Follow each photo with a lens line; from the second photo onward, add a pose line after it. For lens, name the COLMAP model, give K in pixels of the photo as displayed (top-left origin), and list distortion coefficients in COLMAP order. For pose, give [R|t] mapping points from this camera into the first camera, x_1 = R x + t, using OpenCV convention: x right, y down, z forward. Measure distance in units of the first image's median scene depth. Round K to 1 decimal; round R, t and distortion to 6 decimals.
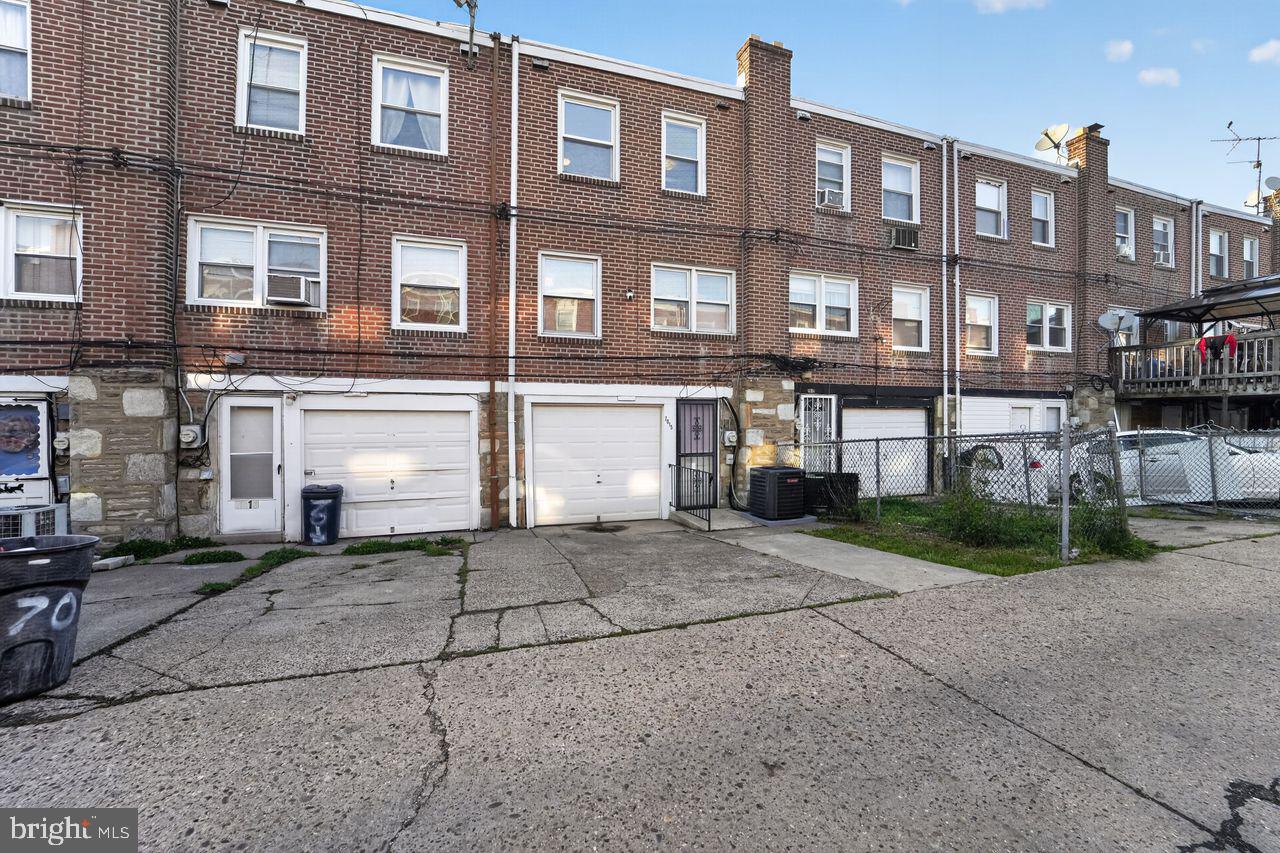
lens RADIAL K [[657.8, 0, 639.3], [0, 657.8, 421.6], [0, 0, 1]] dist [-0.036668, -0.000150]
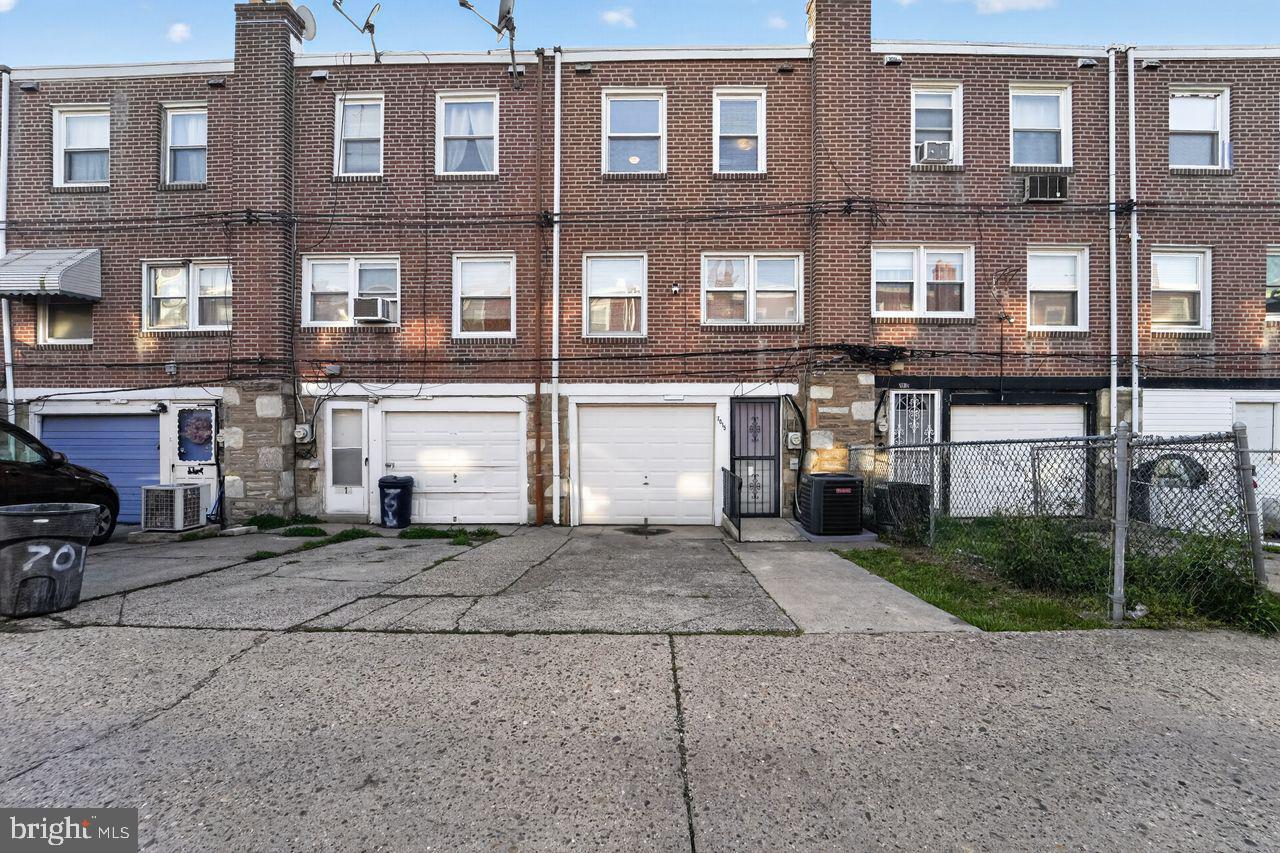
lens RADIAL K [[660.2, 0, 640.0], [0, 660.2, 426.5], [0, 0, 1]] dist [-0.036324, 0.000020]
pose [[0.908210, 0.003896, -0.418496, 0.351160], [-0.000622, 0.999968, 0.007960, -0.000791], [0.418514, -0.006969, 0.908184, 0.108314]]
